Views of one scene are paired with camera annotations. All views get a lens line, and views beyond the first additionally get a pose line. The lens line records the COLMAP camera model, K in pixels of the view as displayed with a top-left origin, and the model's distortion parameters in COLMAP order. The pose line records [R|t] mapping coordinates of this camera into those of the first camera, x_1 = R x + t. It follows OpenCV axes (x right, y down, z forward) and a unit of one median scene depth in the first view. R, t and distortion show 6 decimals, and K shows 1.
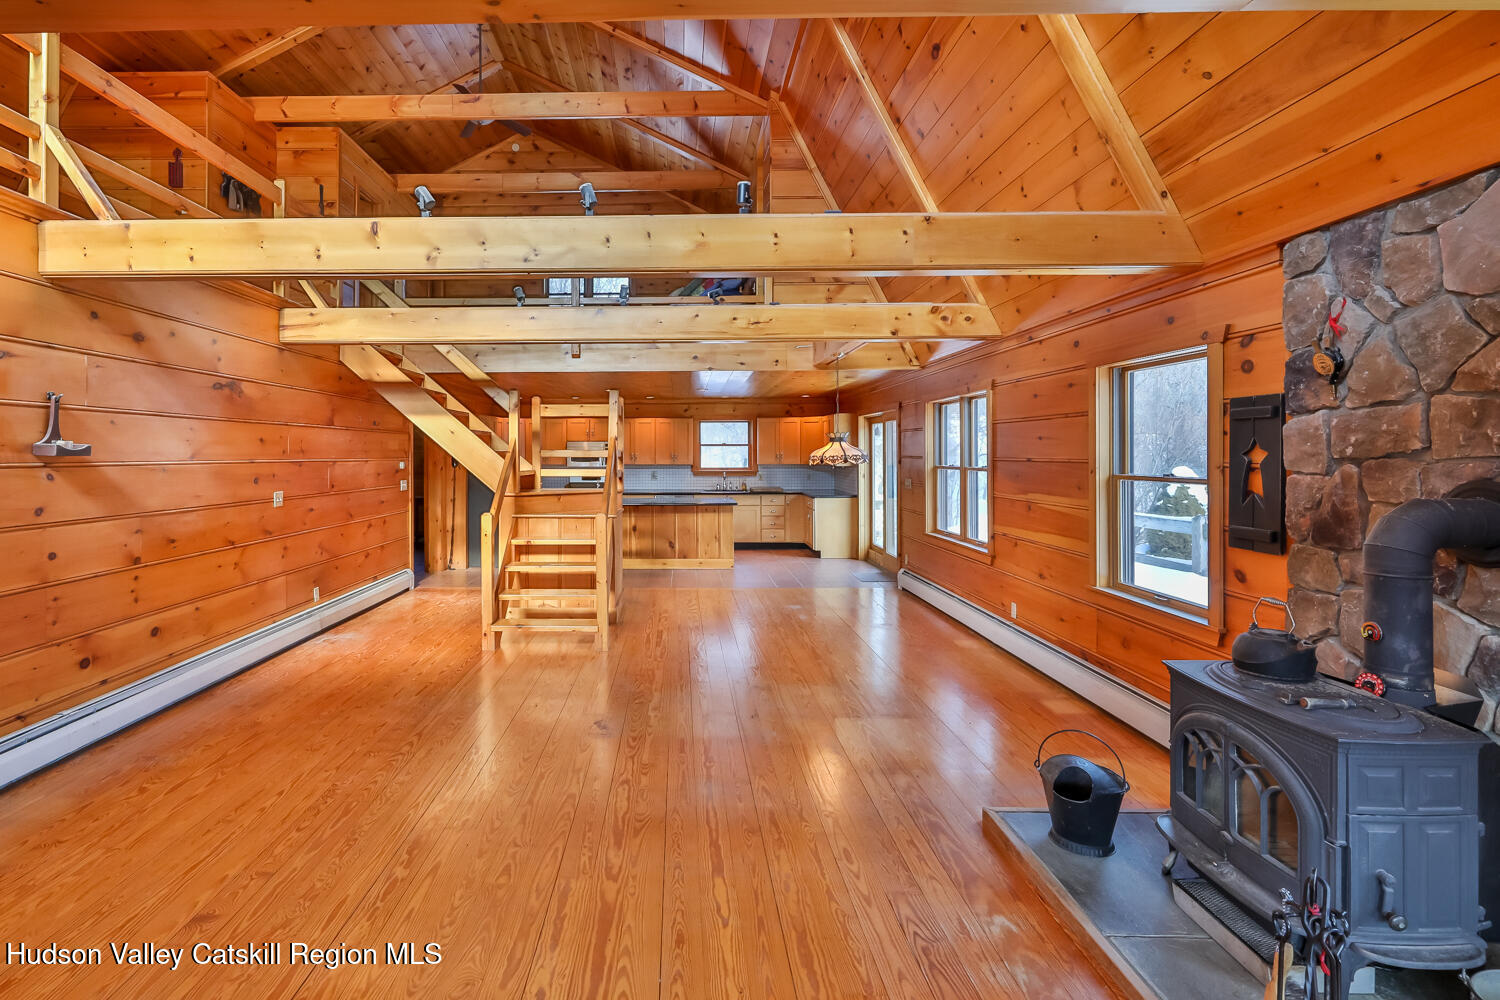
lens RADIAL K [[707.2, 0, 667.9], [0, 707.2, 453.3], [0, 0, 1]] dist [0.001135, -0.004079]
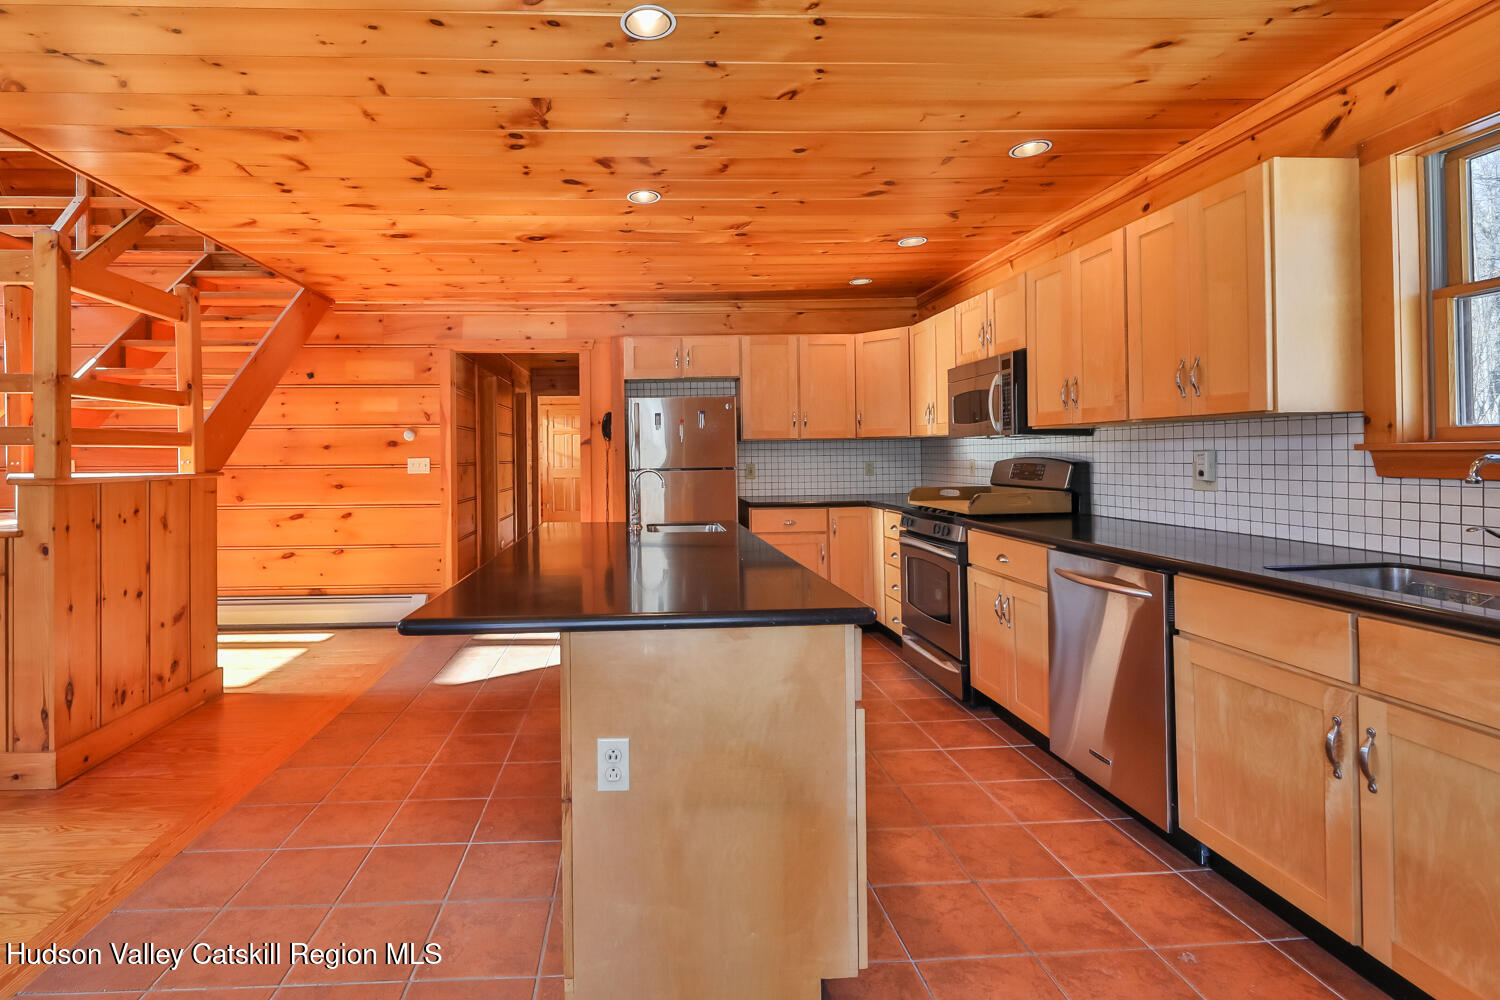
lens RADIAL K [[707.2, 0, 667.4], [0, 707.2, 454.3], [0, 0, 1]] dist [0.001135, -0.004079]
pose [[0.062372, -0.001546, -0.998052, 0.520814], [0.008594, 0.999963, -0.001012, 0.065287], [0.998016, -0.008514, 0.062383, 2.089842]]
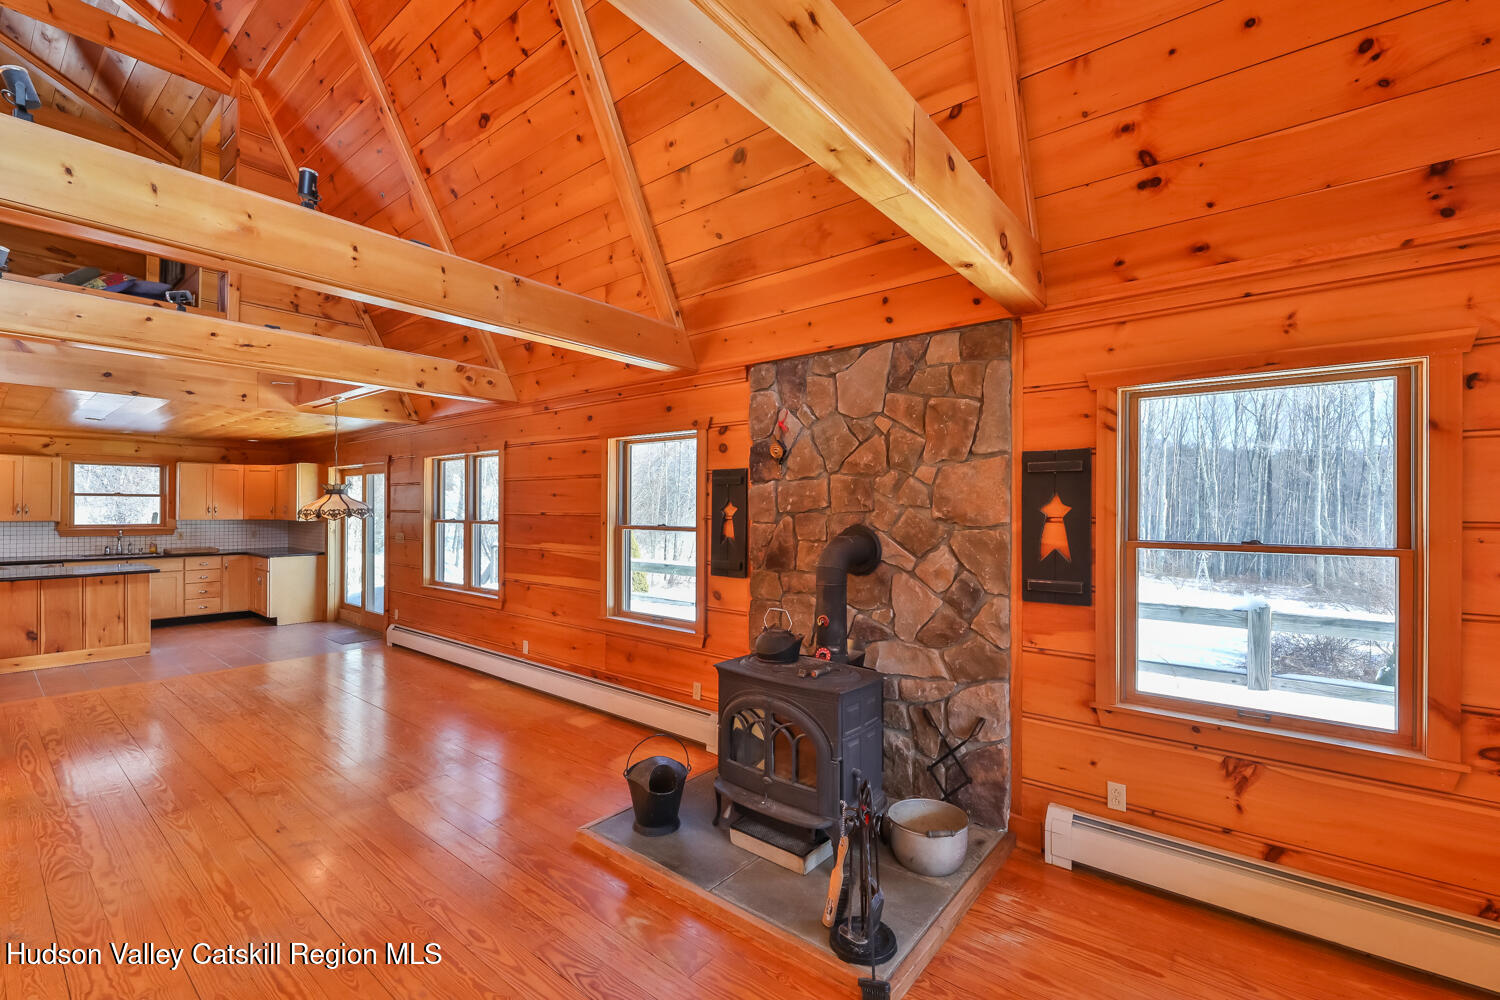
lens RADIAL K [[638.8, 0, 744.1], [0, 638.8, 505.2], [0, 0, 1]] dist [0.001681, -0.002712]
pose [[0.617123, 0.009771, 0.786806, -0.117757], [-0.006189, 0.999952, -0.007563, 0.001391], [-0.786843, -0.000202, 0.617154, 0.118084]]
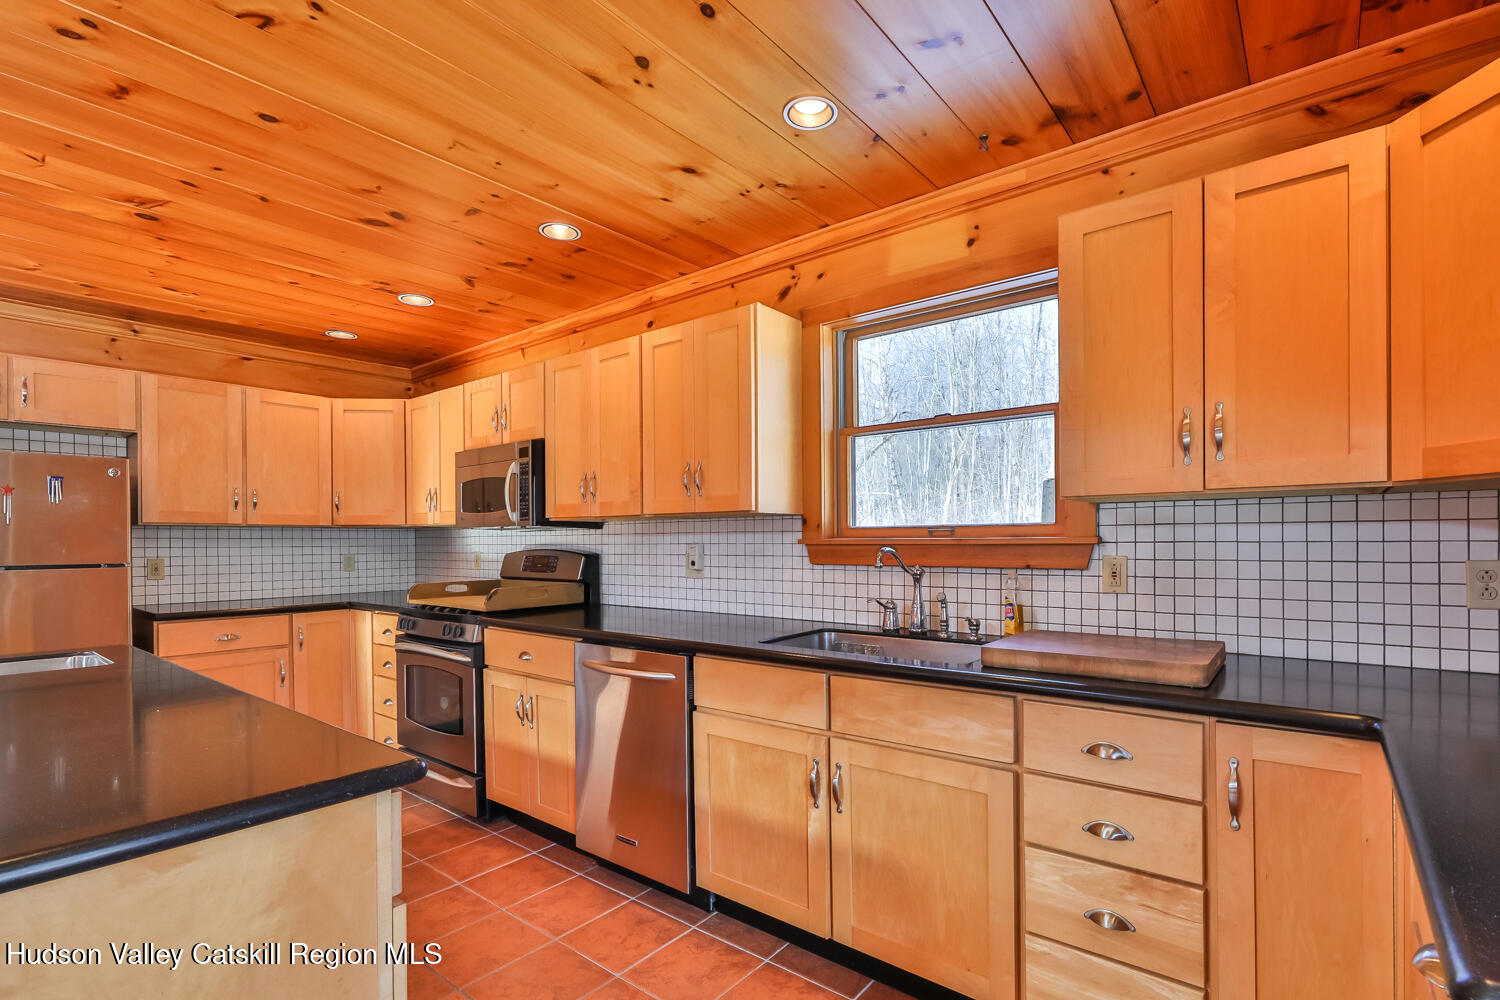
lens RADIAL K [[687.4, 0, 801.5], [0, 687.4, 543.8], [0, 0, 1]] dist [0.002278, -0.003122]
pose [[0.810106, -0.002011, -0.586280, 0.434074], [0.001796, 0.999998, -0.000949, 0.066379], [0.586280, -0.000284, 0.810108, 2.094096]]
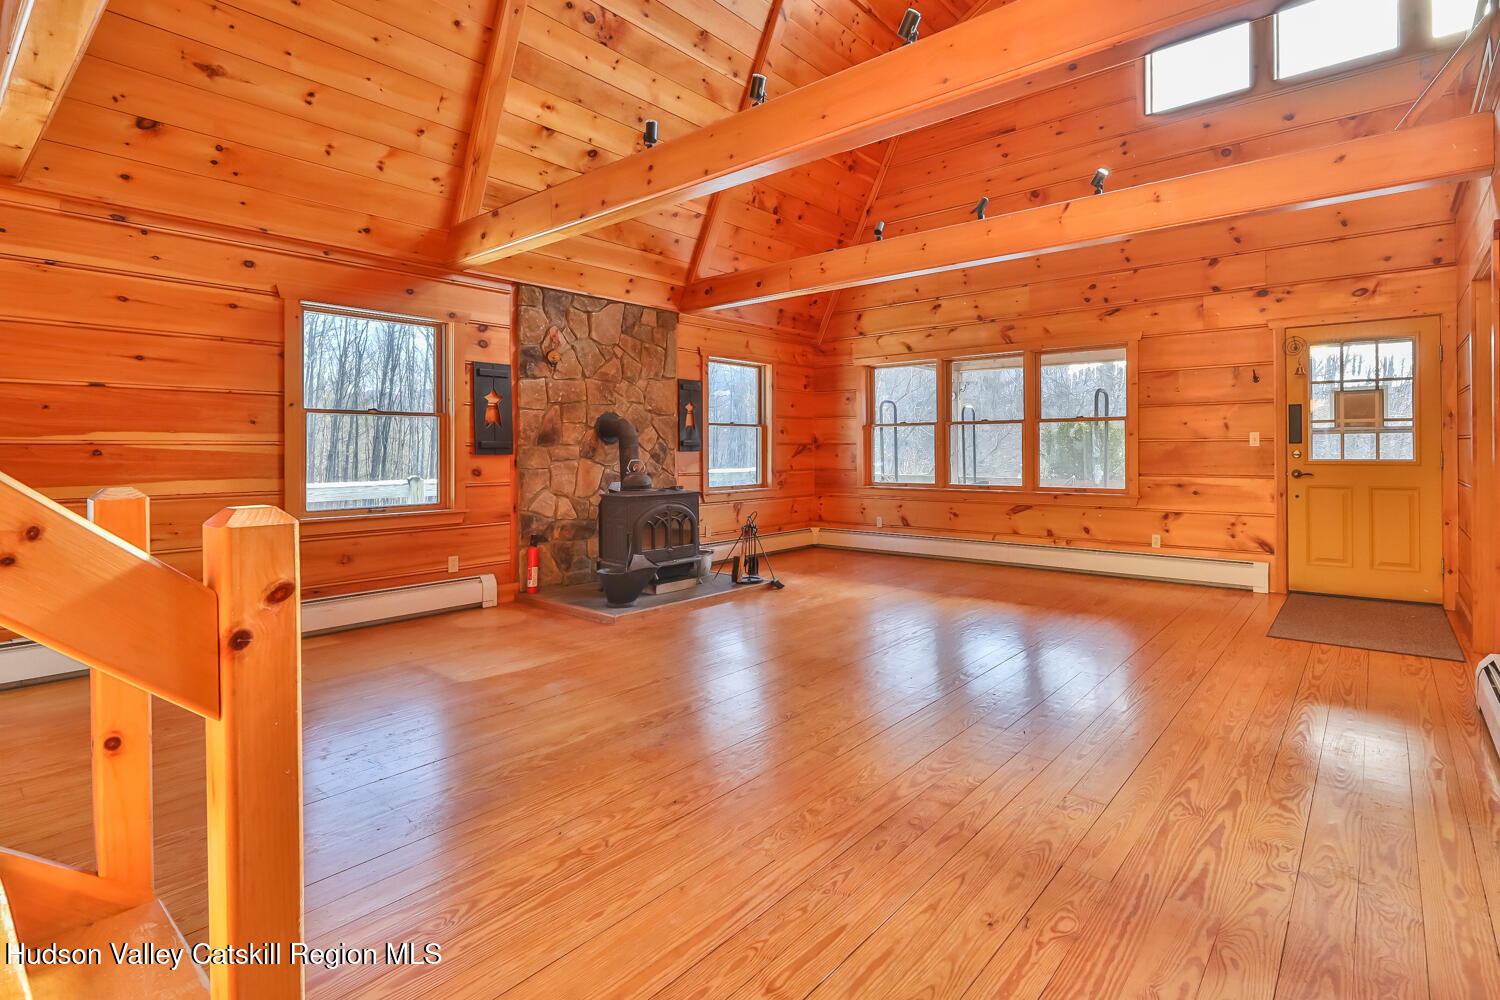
lens RADIAL K [[707.2, 0, 833.0], [0, 707.2, 448.0], [0, 0, 1]] dist [0.001135, -0.004079]
pose [[-0.803153, 0.004603, 0.595755, -0.564907], [0.005120, 0.999987, -0.000824, 0.086604], [-0.595750, 0.002388, -0.803166, 1.277968]]
